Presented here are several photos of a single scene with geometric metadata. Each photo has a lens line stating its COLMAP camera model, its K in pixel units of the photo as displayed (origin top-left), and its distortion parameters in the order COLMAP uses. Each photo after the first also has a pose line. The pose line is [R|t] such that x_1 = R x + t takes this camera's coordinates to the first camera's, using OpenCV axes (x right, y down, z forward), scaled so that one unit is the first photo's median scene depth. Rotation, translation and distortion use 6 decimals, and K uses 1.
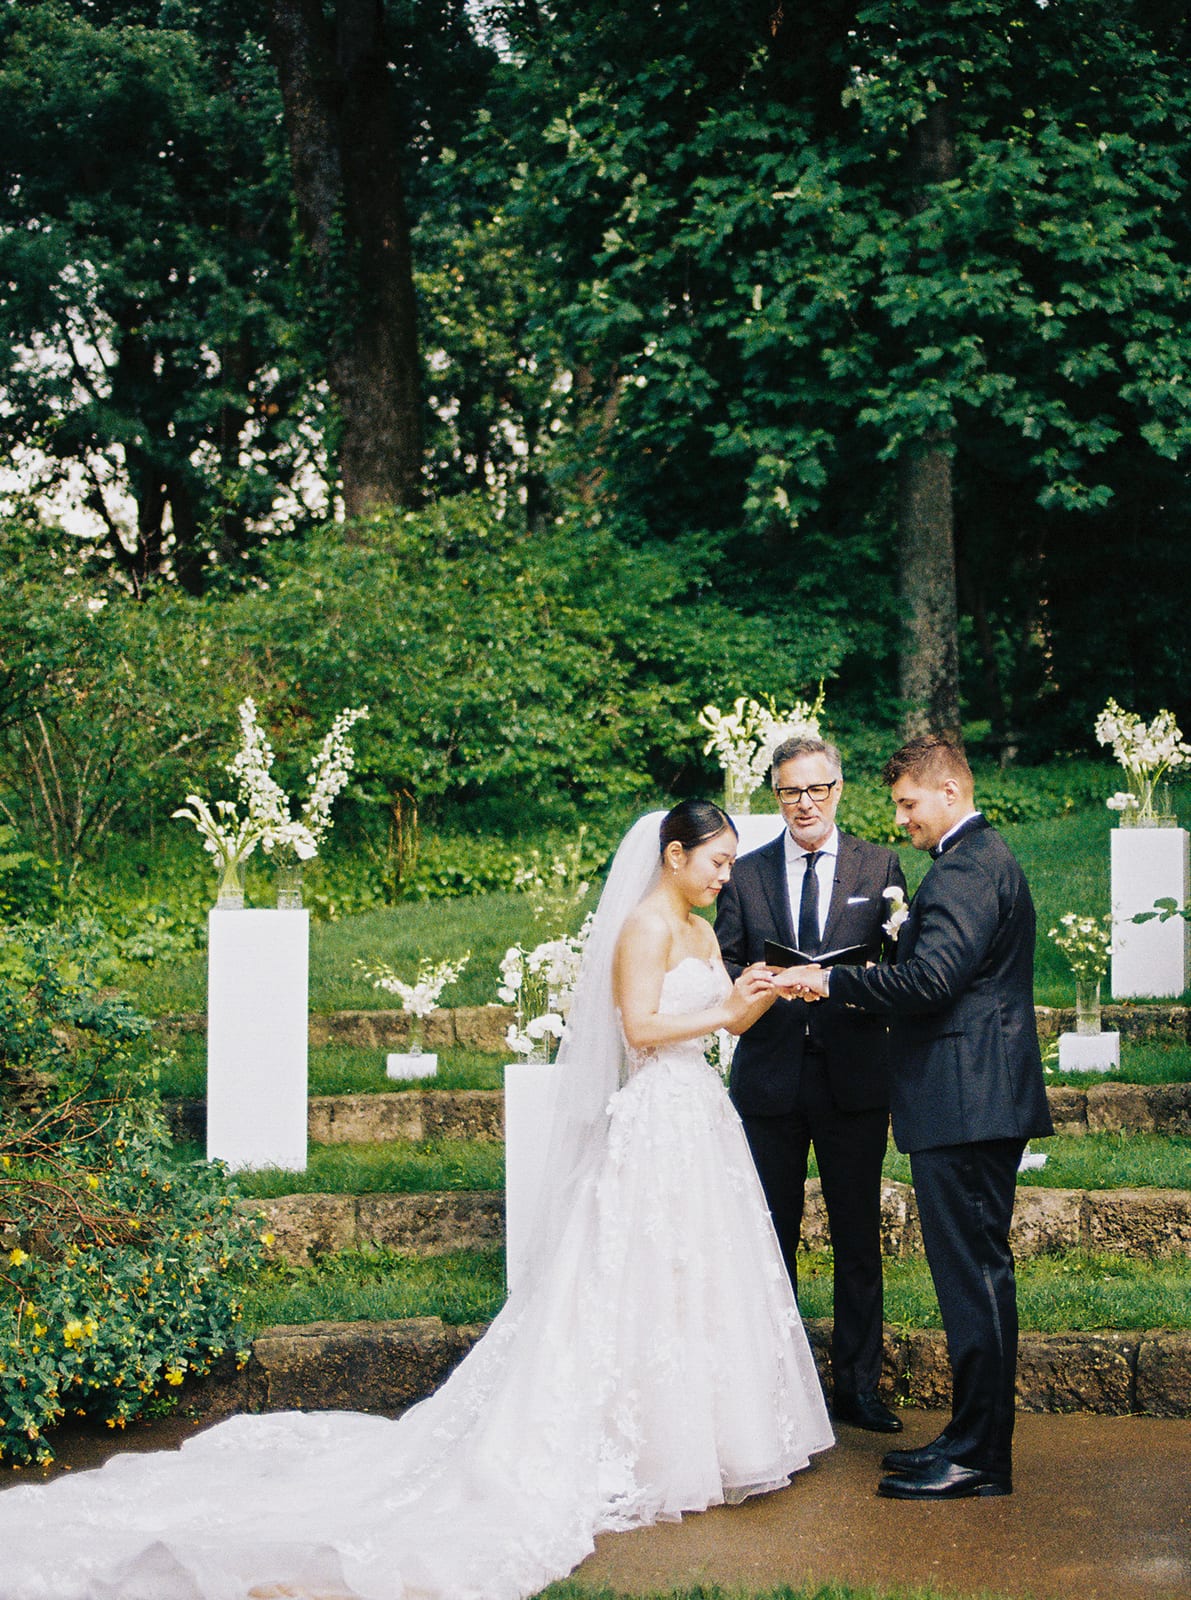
lens RADIAL K [[2469.1, 0, 792.5], [0, 2469.1, 799.6], [0, 0, 1]] dist [-0.118981, 0.209738]
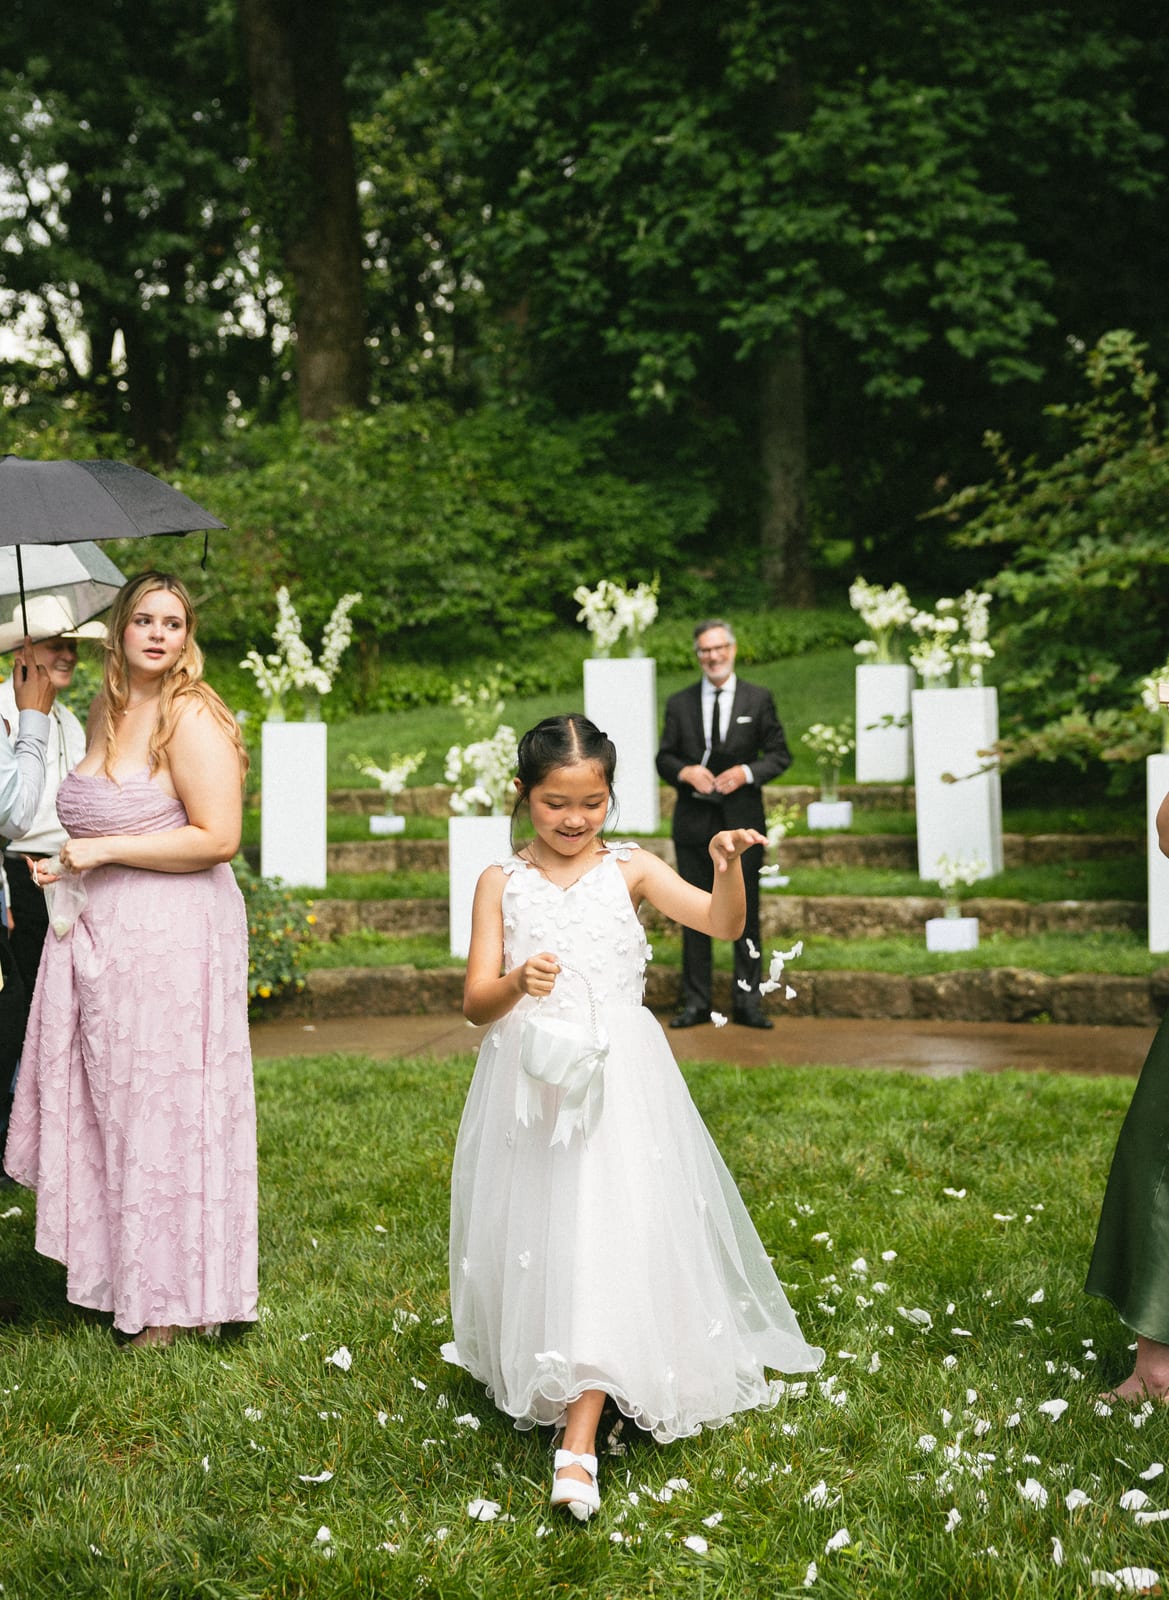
lens RADIAL K [[2457.9, 0, 621.8], [0, 2457.9, 705.4], [0, 0, 1]] dist [0.004921, -0.011940]
pose [[0.999217, -0.001004, -0.039562, 0.030541], [0.002717, 0.999059, 0.043277, -0.018767], [0.039481, -0.043351, 0.998279, -0.306587]]
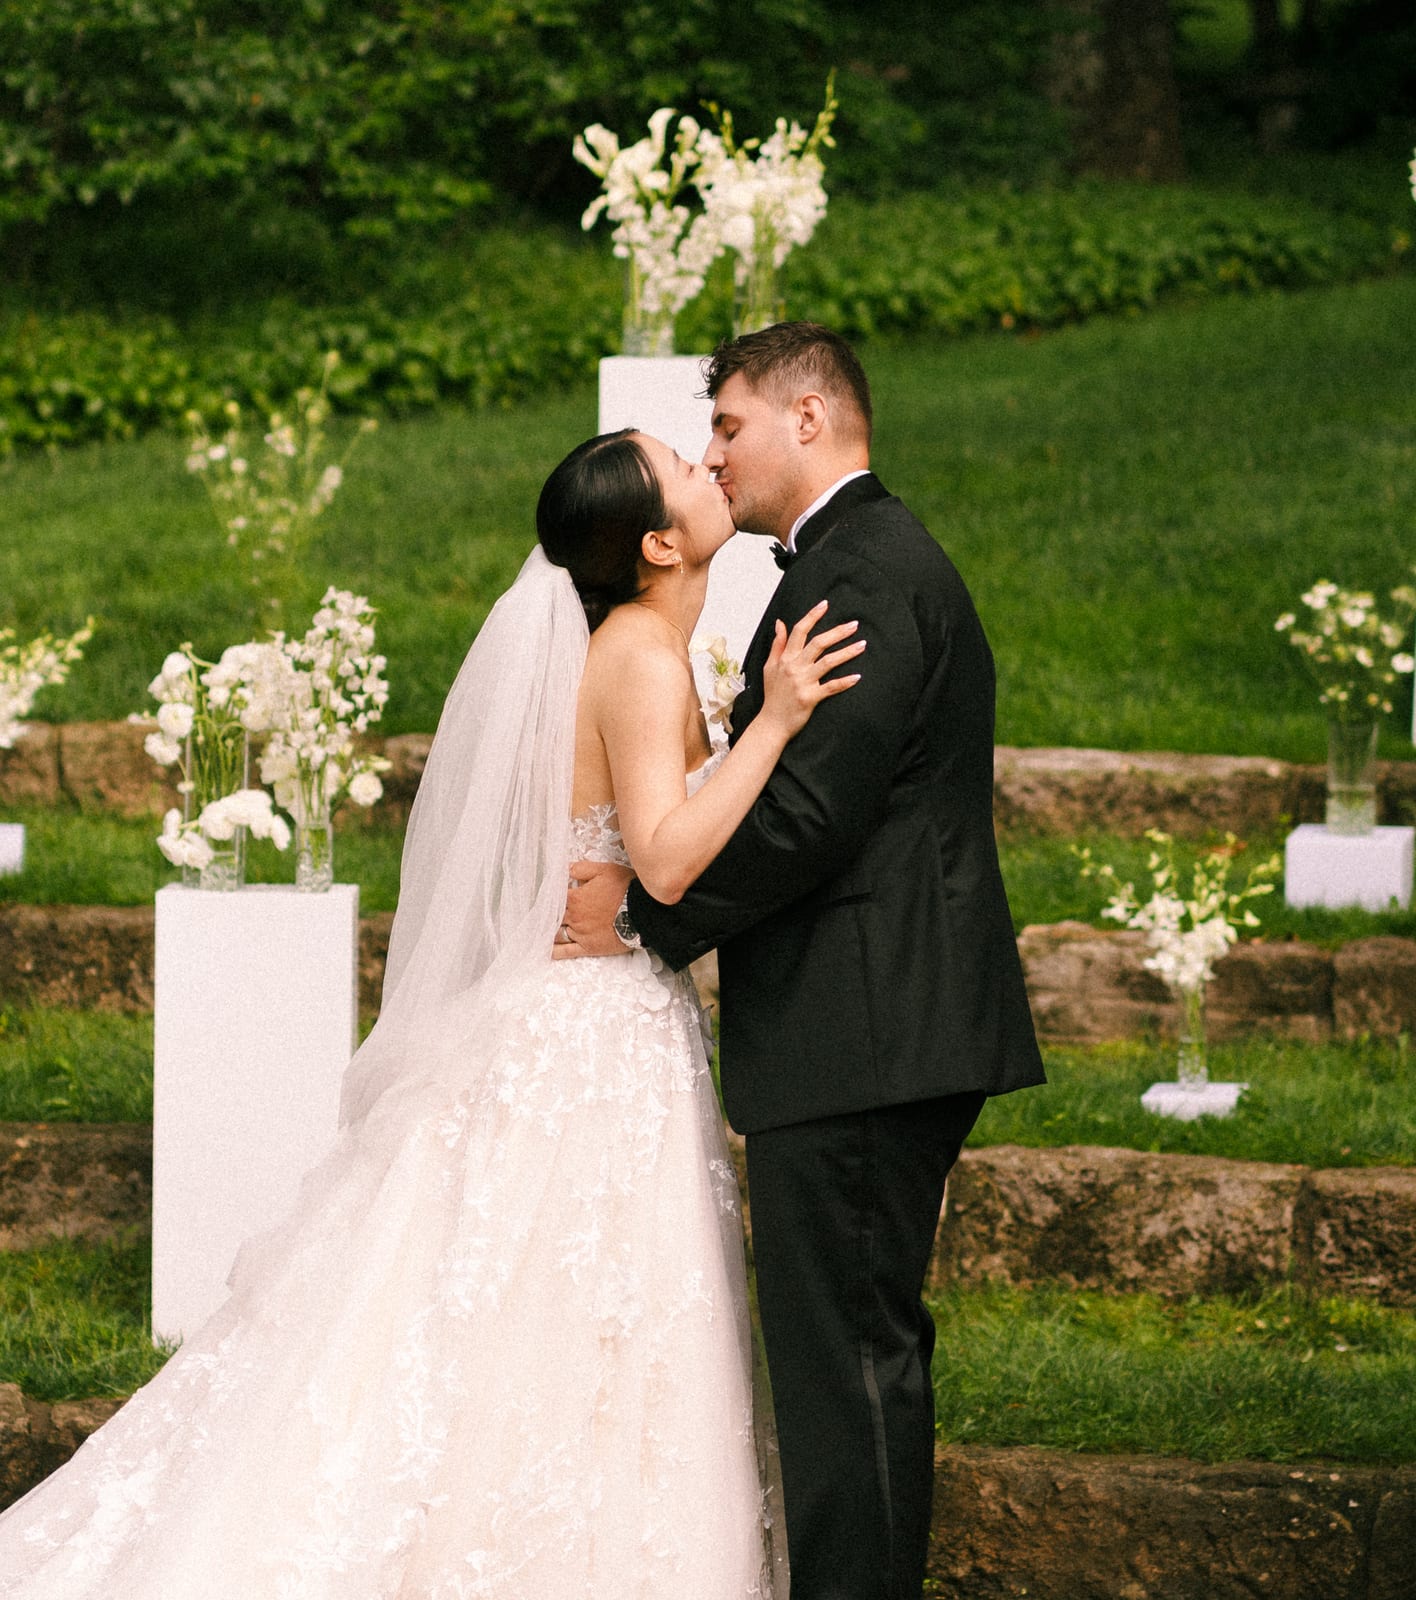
lens RADIAL K [[5476.6, 0, 608.1], [0, 5476.6, 953.5], [0, 0, 1]] dist [0.028249, -0.078083]
pose [[0.998794, 0.033166, -0.036199, 0.007830], [-0.027336, 0.988141, 0.151099, -0.024206], [0.040781, -0.149927, 0.987856, -0.049687]]
